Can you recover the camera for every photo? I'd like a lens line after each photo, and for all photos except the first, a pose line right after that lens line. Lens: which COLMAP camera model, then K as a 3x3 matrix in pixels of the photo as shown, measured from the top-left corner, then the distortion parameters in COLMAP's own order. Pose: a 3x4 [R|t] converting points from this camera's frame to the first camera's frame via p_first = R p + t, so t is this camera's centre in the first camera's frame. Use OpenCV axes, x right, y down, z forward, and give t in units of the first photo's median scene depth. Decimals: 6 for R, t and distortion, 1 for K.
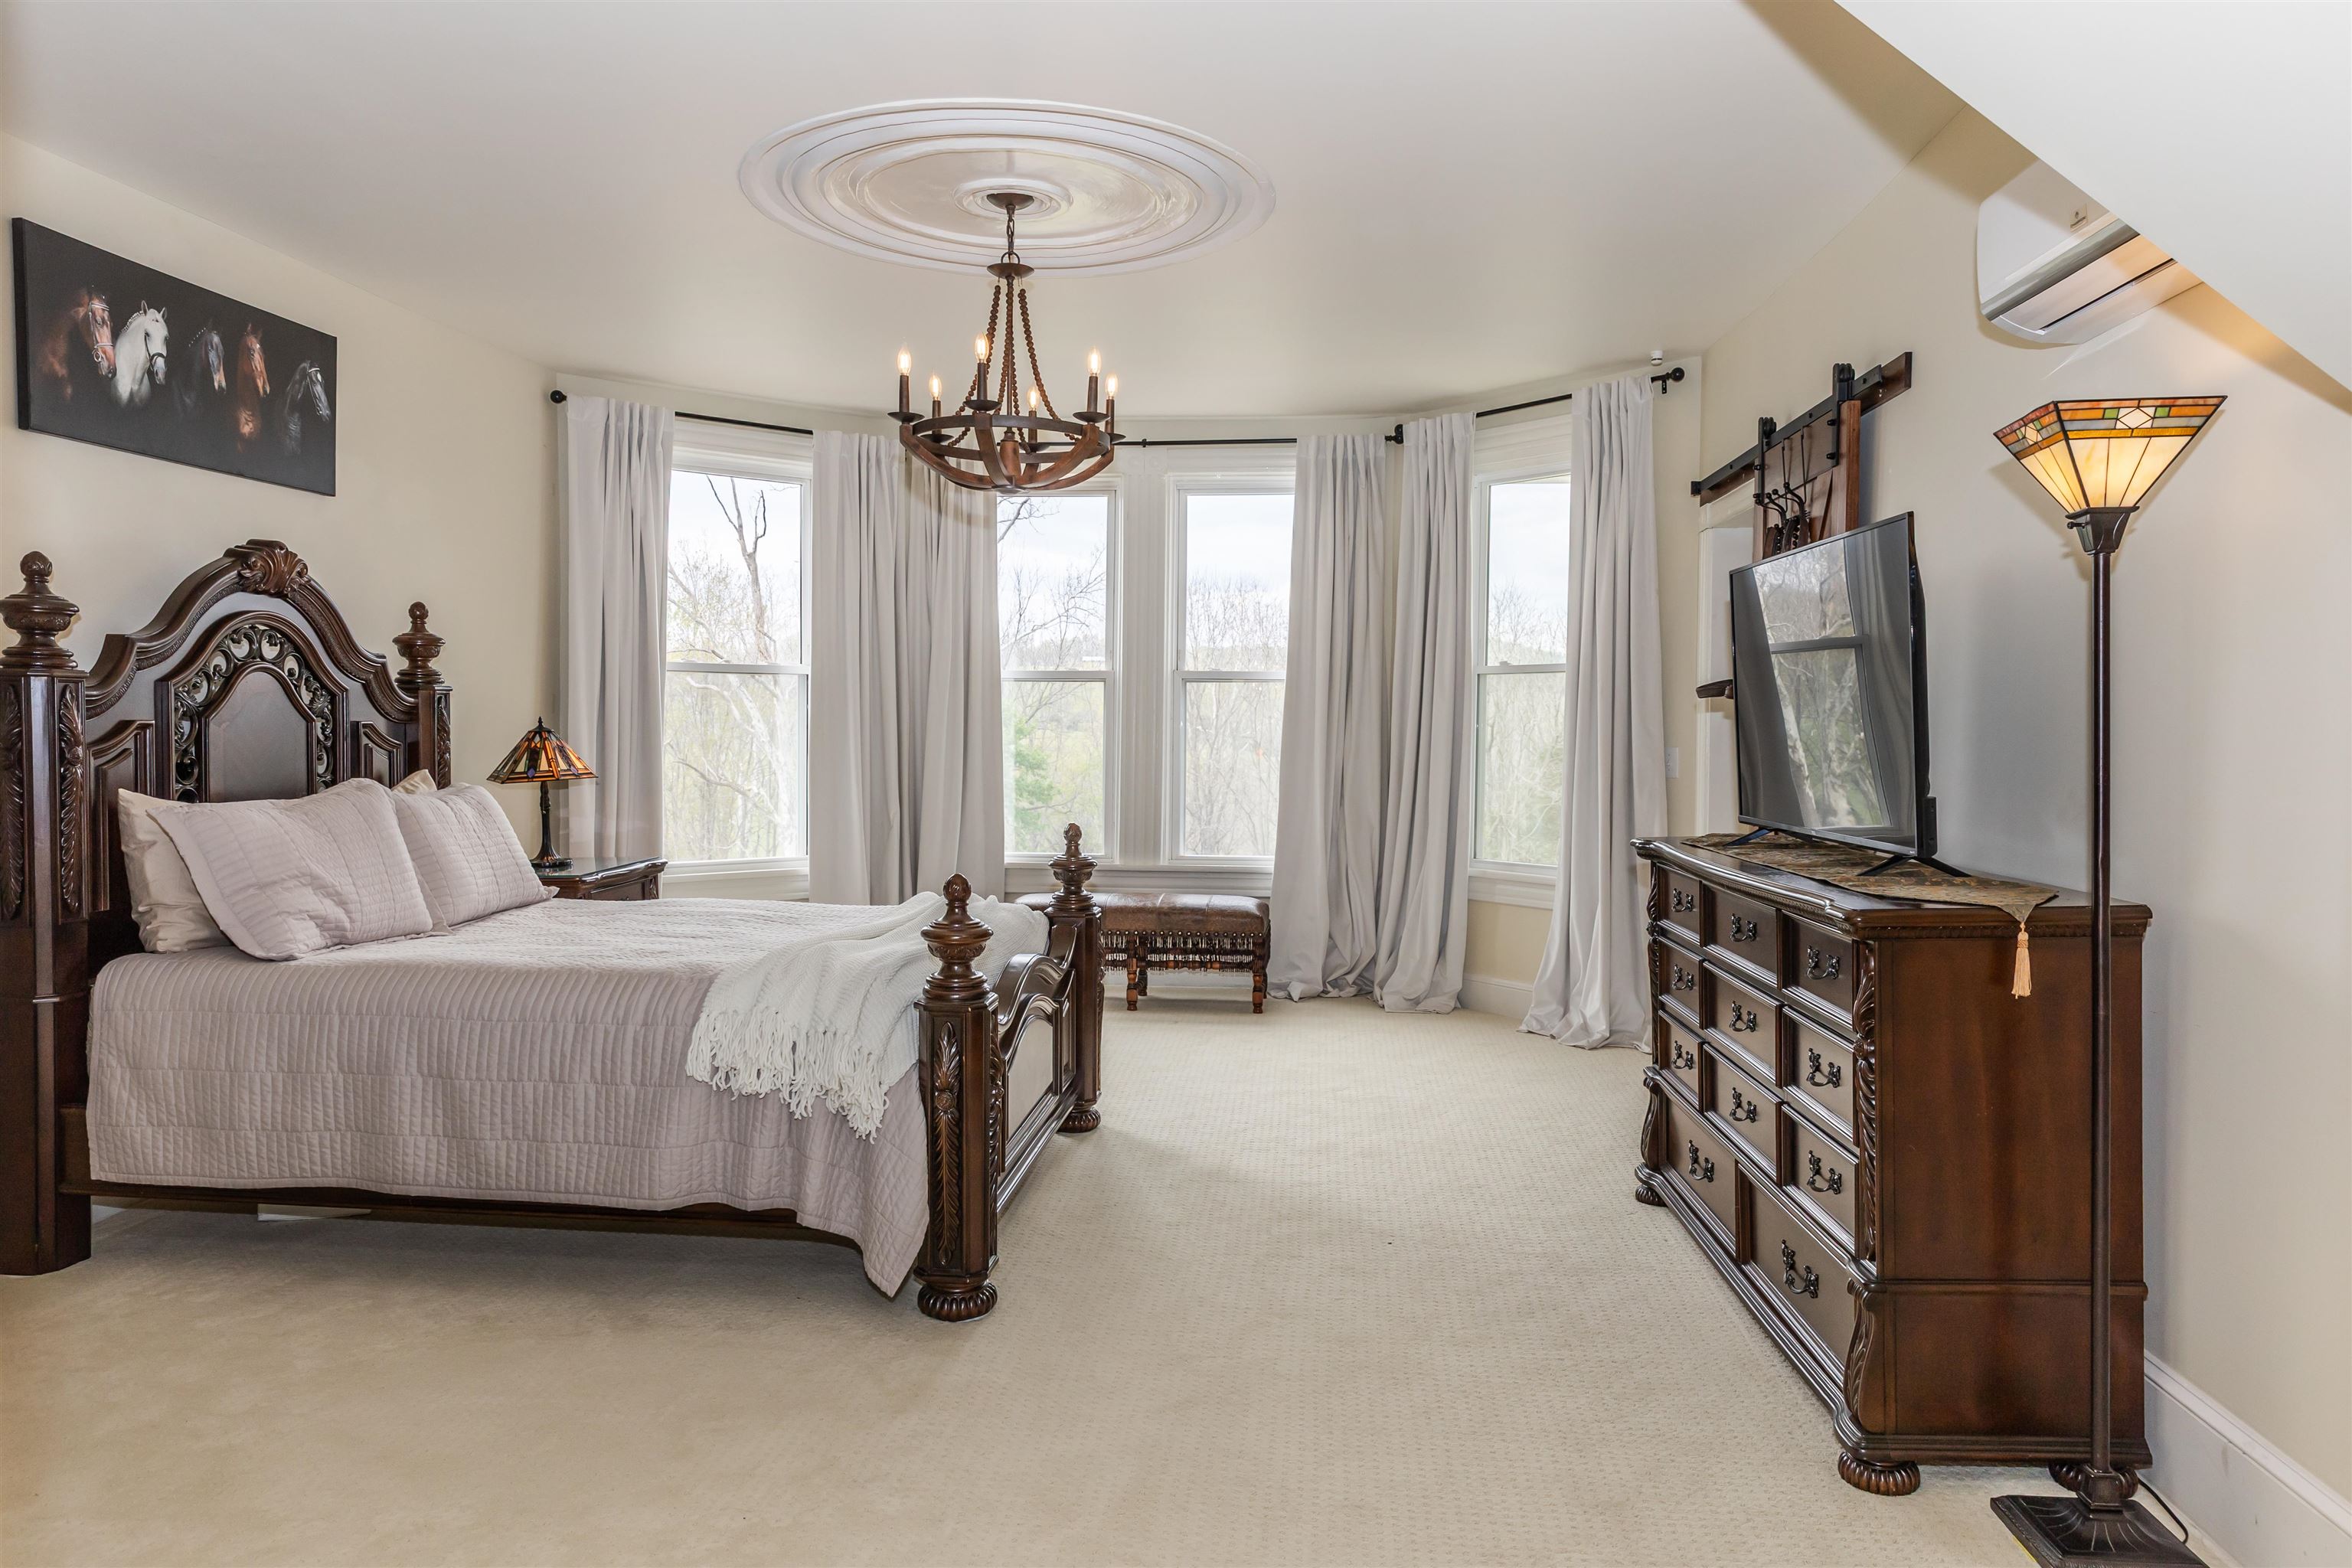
lens RADIAL K [[1571.8, 0, 1183.7], [0, 1571.8, 773.4], [0, 0, 1]] dist [0.023273, 0.004531]
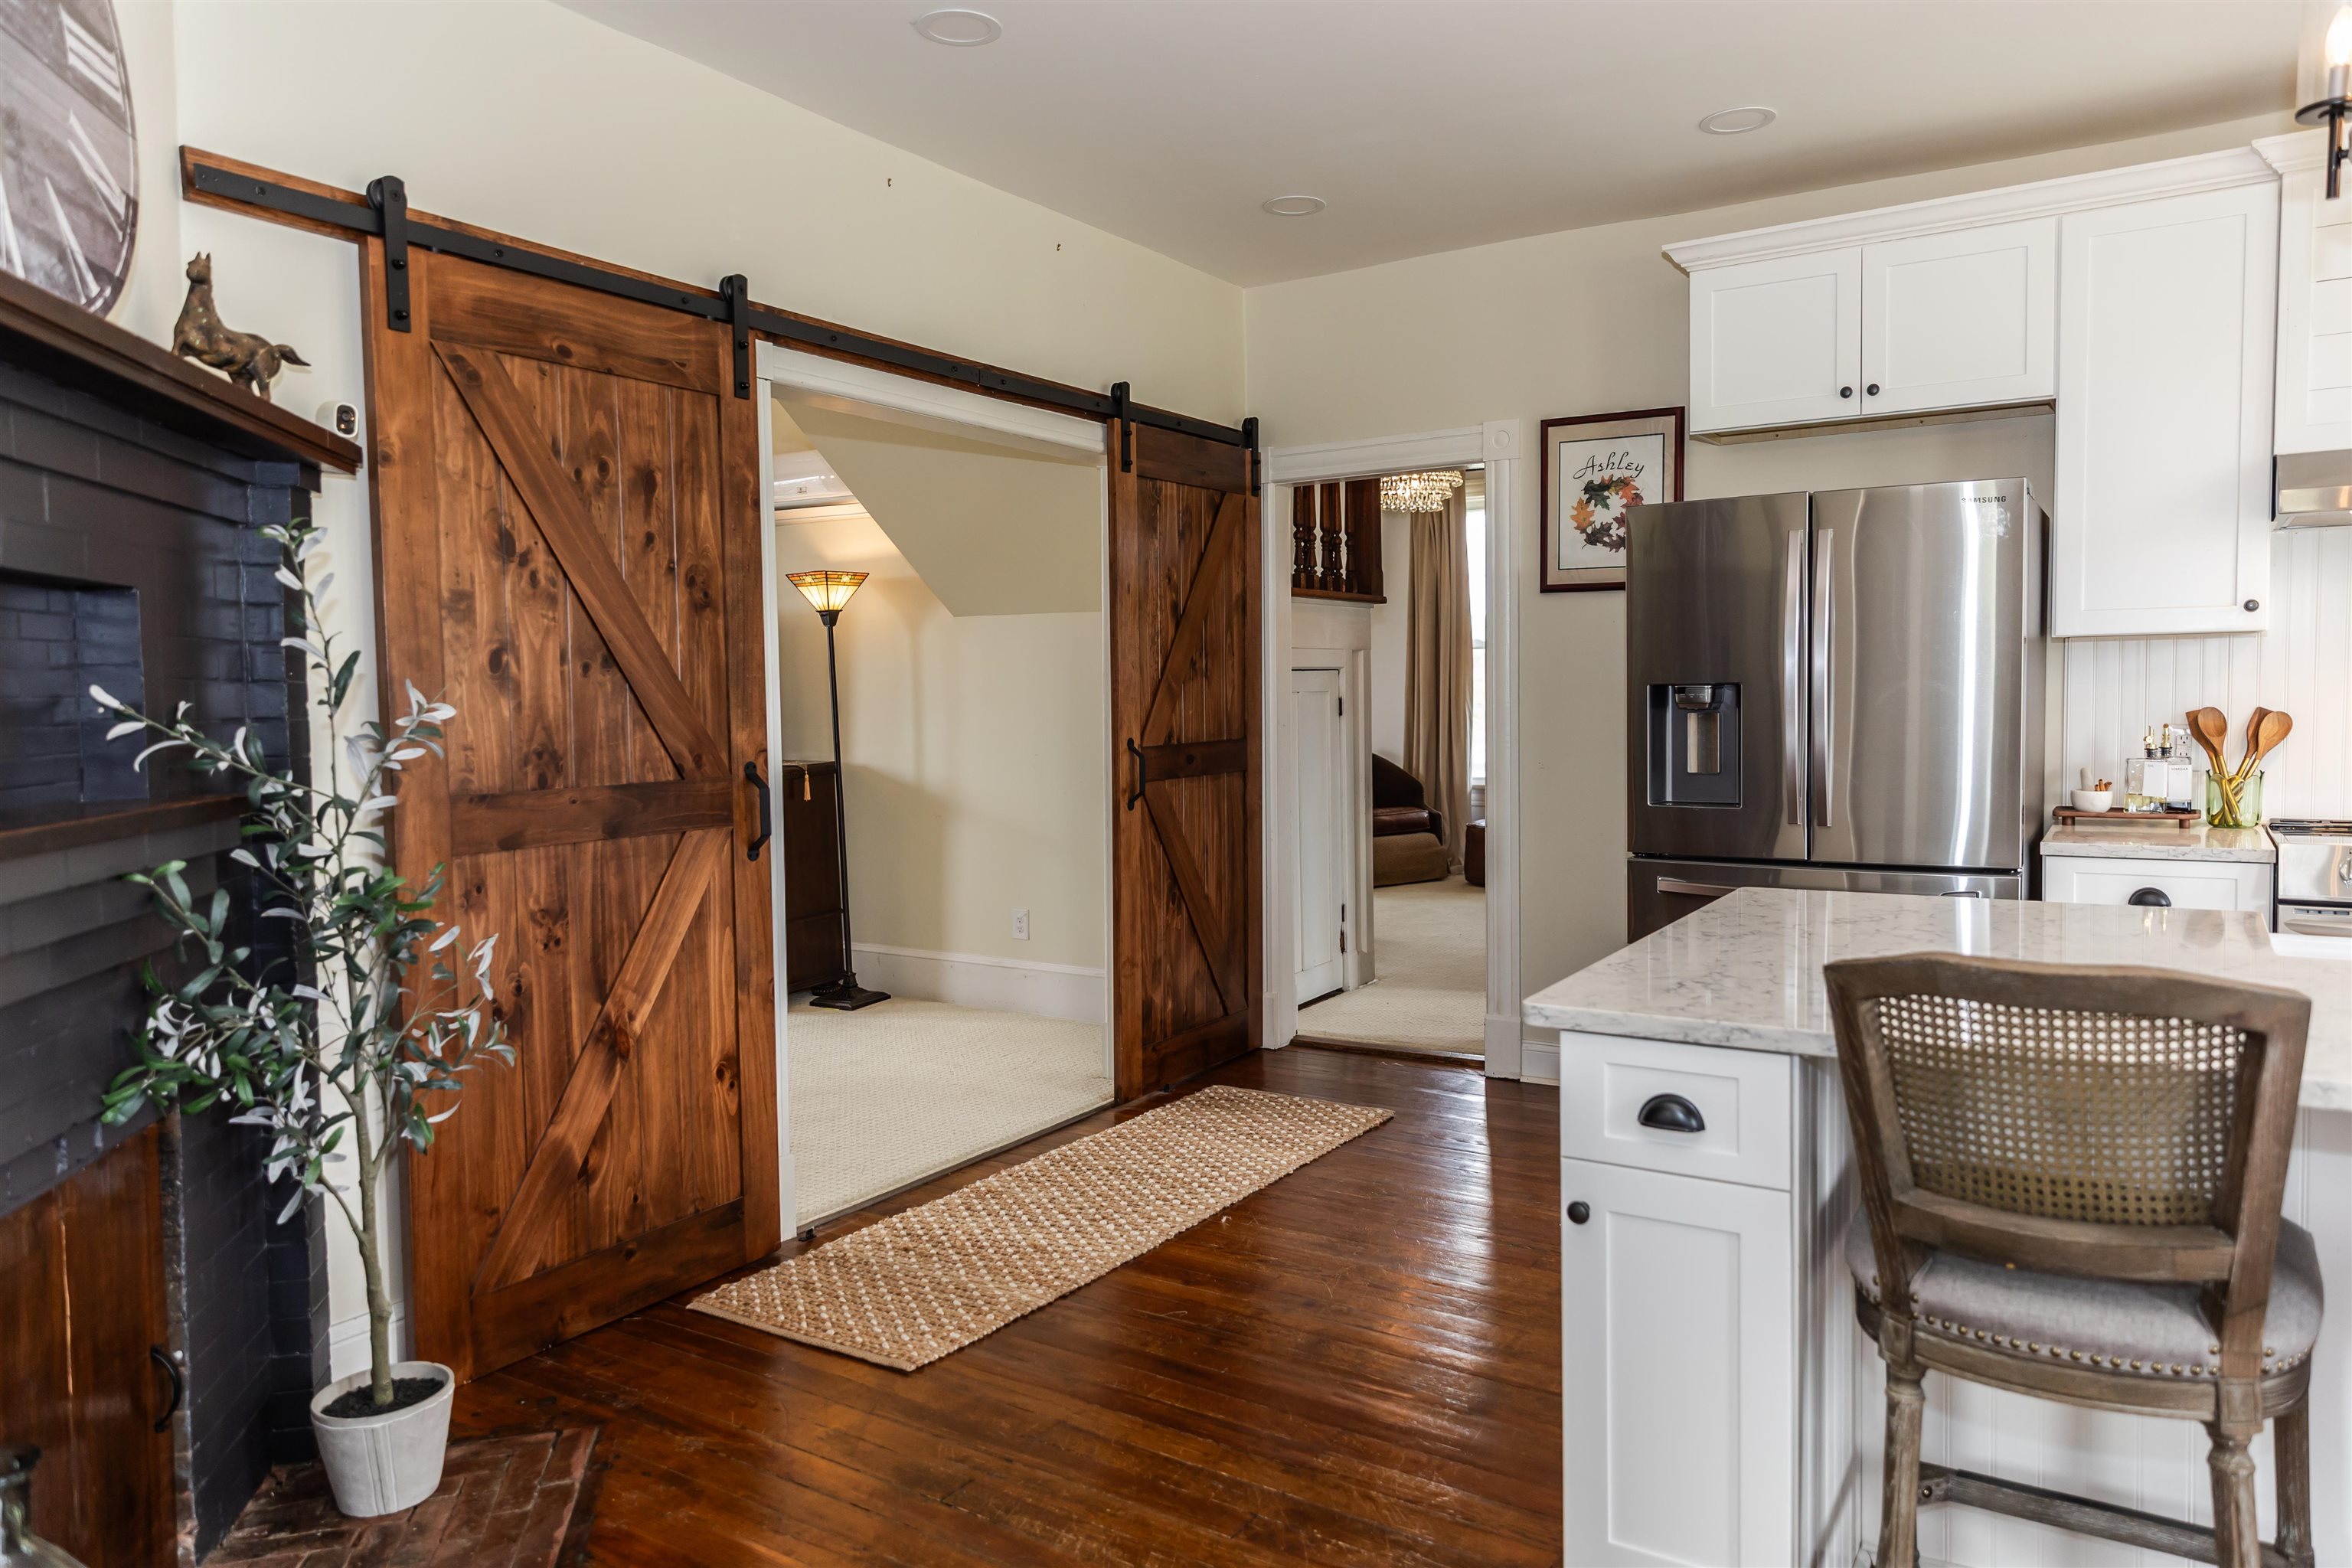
lens RADIAL K [[1571.8, 0, 1187.2], [0, 1571.8, 766.0], [0, 0, 1]] dist [0.023273, 0.004531]
pose [[0.447461, -0.064531, 0.891972, -0.811543], [0.046509, 0.997723, 0.048850, -0.004102], [-0.893093, 0.019626, 0.449443, -0.376831]]
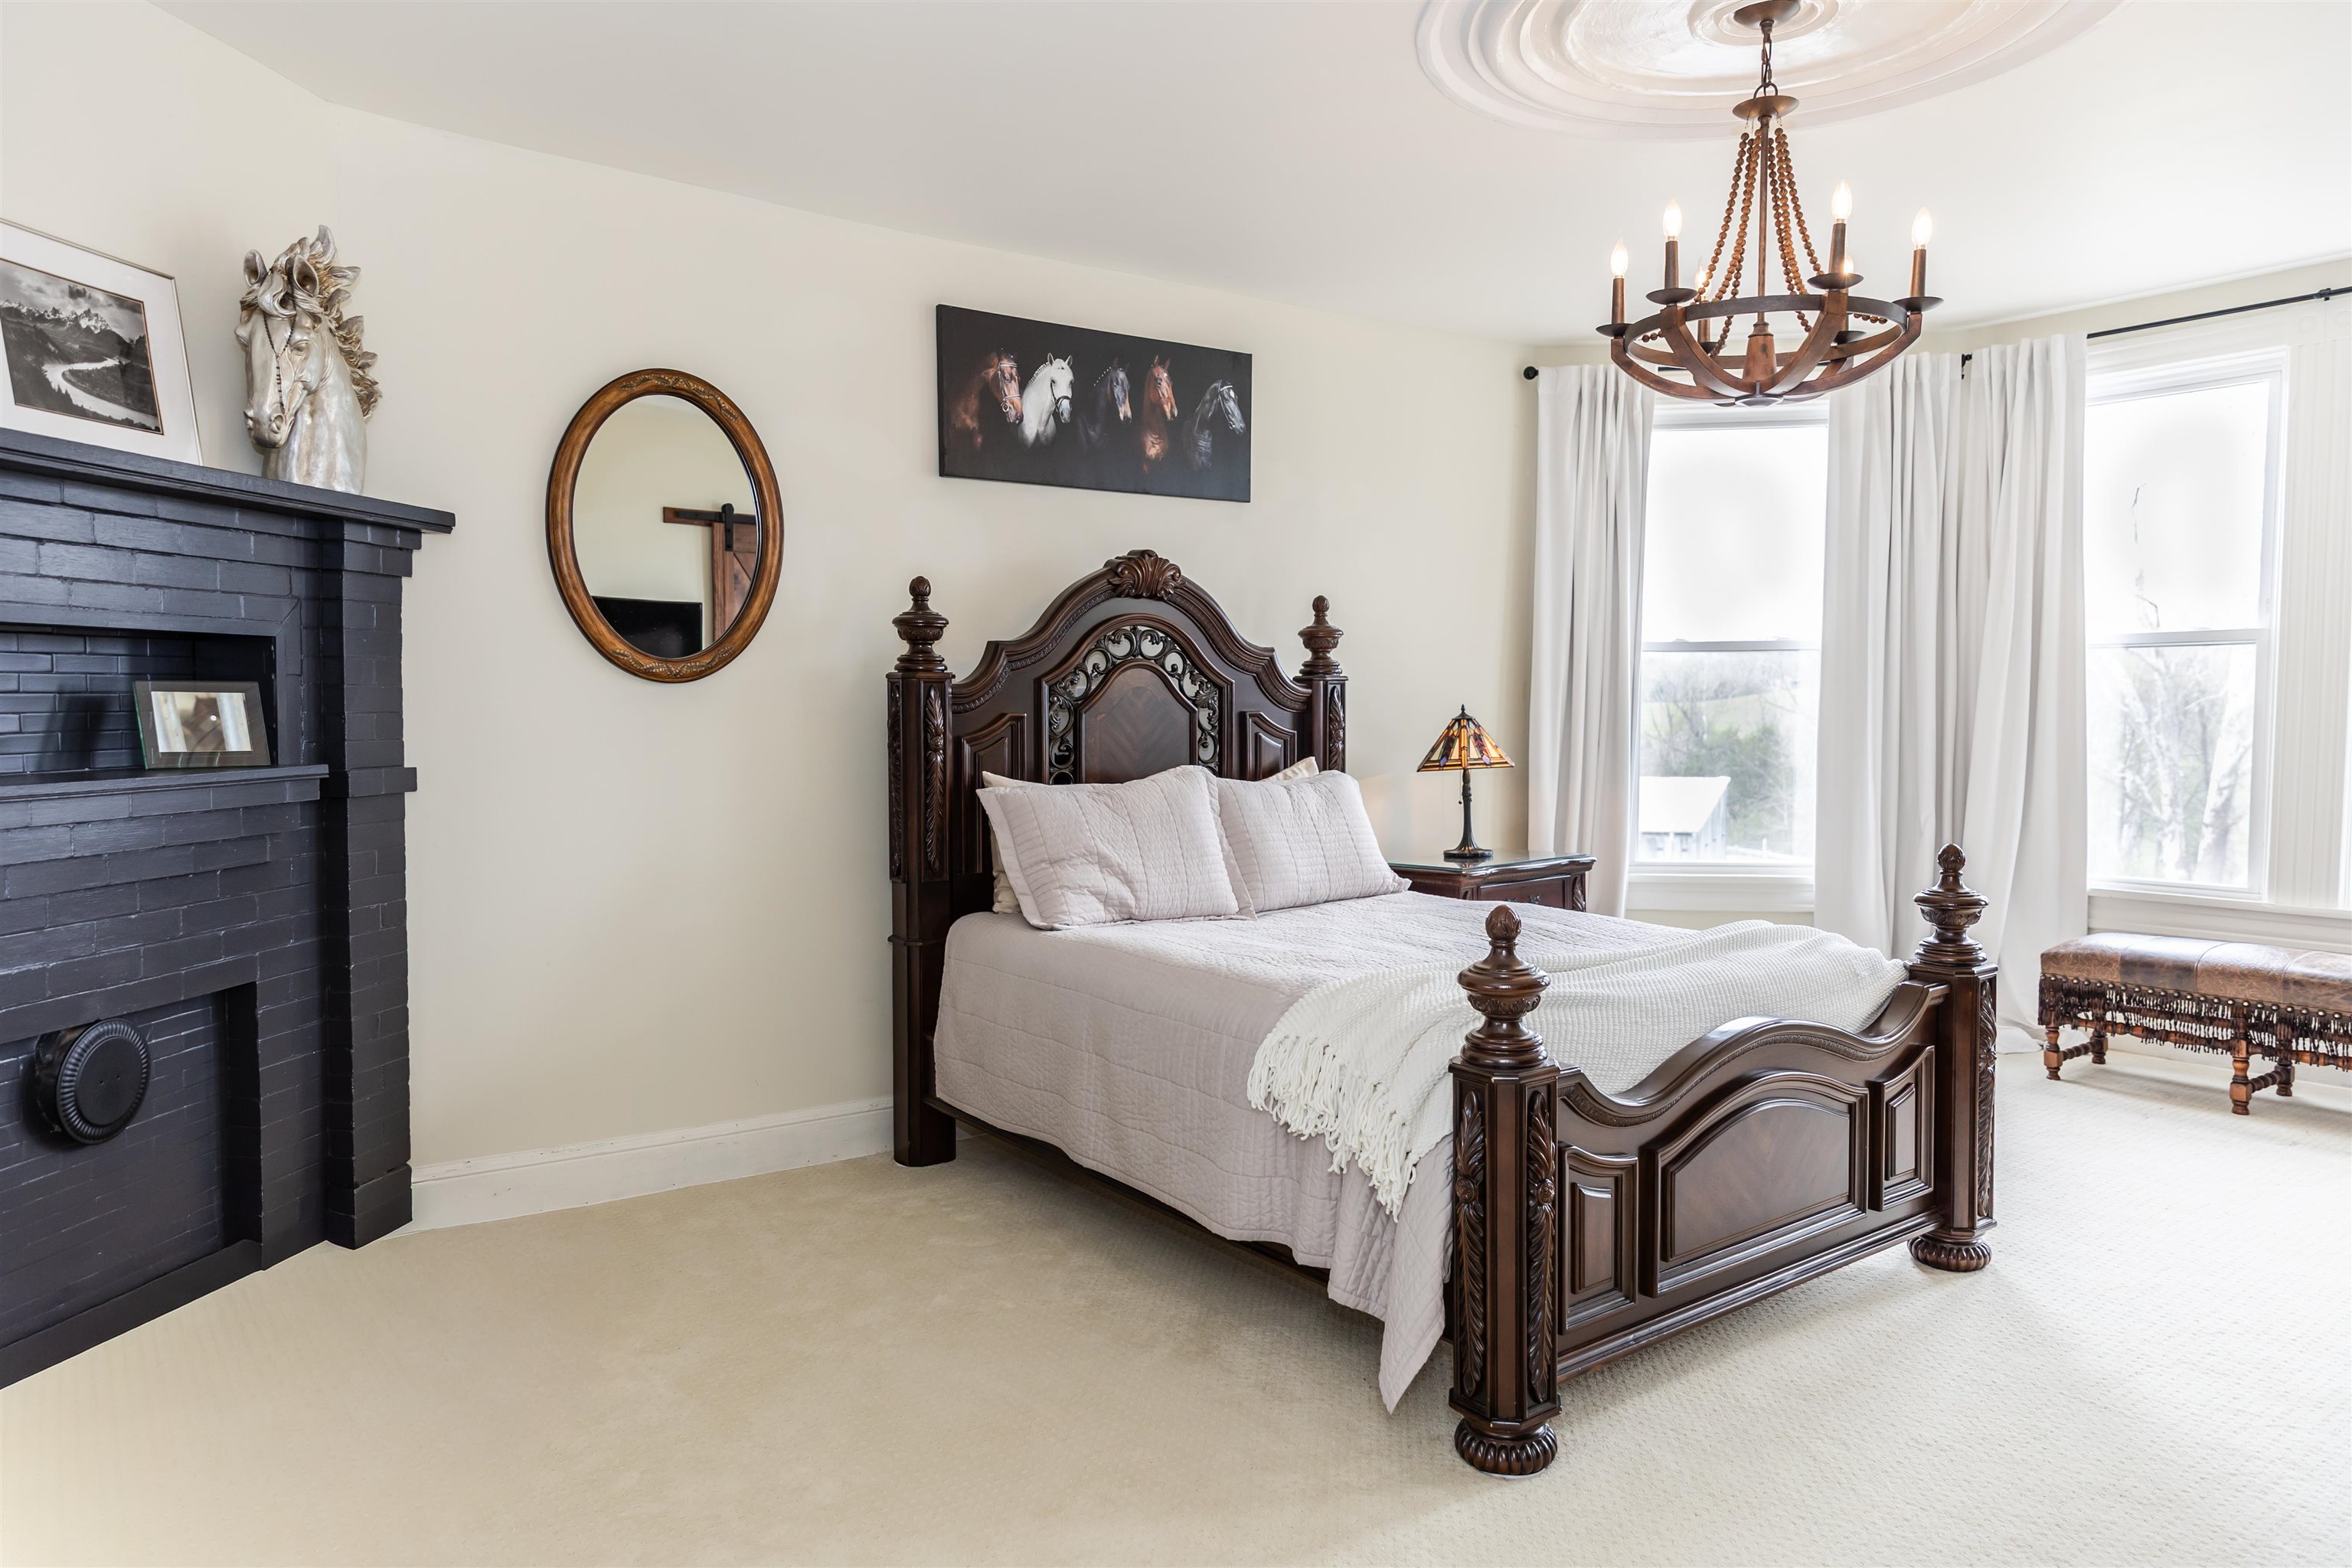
lens RADIAL K [[1571.8, 0, 1176.3], [0, 1571.8, 771.8], [0, 0, 1]] dist [0.023273, 0.004531]
pose [[0.679084, 0.022442, -0.733718, 0.252570], [-0.014181, 0.999747, 0.017453, -0.011185], [0.733924, -0.001447, 0.679230, 0.272787]]
